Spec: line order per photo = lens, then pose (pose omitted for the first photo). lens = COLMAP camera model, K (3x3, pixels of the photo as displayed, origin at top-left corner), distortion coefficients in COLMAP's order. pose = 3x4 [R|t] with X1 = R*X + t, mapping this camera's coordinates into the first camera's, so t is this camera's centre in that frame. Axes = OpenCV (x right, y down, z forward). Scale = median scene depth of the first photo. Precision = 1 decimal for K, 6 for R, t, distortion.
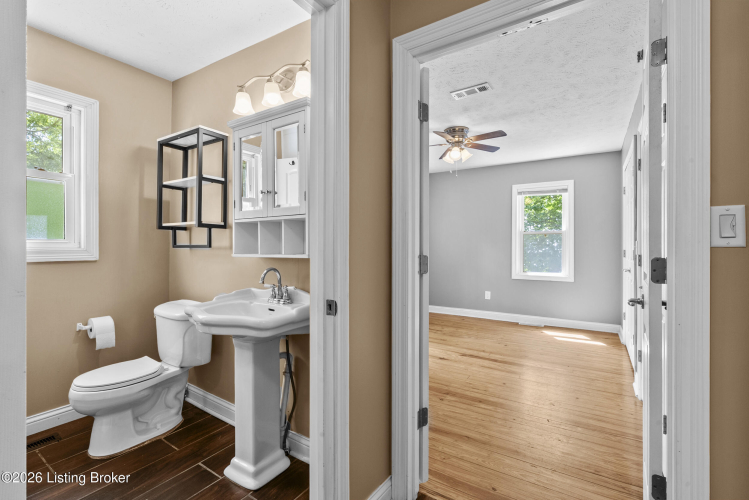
lens RADIAL K [[343.5, 0, 375.8], [0, 343.5, 247.1], [0, 0, 1]] dist [-0.005171, 0.001671]
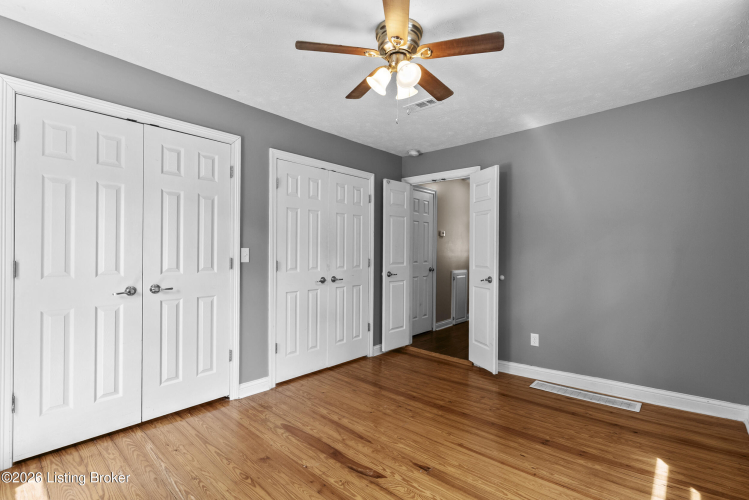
lens RADIAL K [[343.5, 0, 373.5], [0, 343.5, 249.3], [0, 0, 1]] dist [-0.005171, 0.001671]
pose [[-0.986362, -0.000037, 0.164591, 0.220083], [0.000352, 0.999997, 0.002335, -0.019418], [-0.164591, 0.002361, -0.986359, 1.834500]]
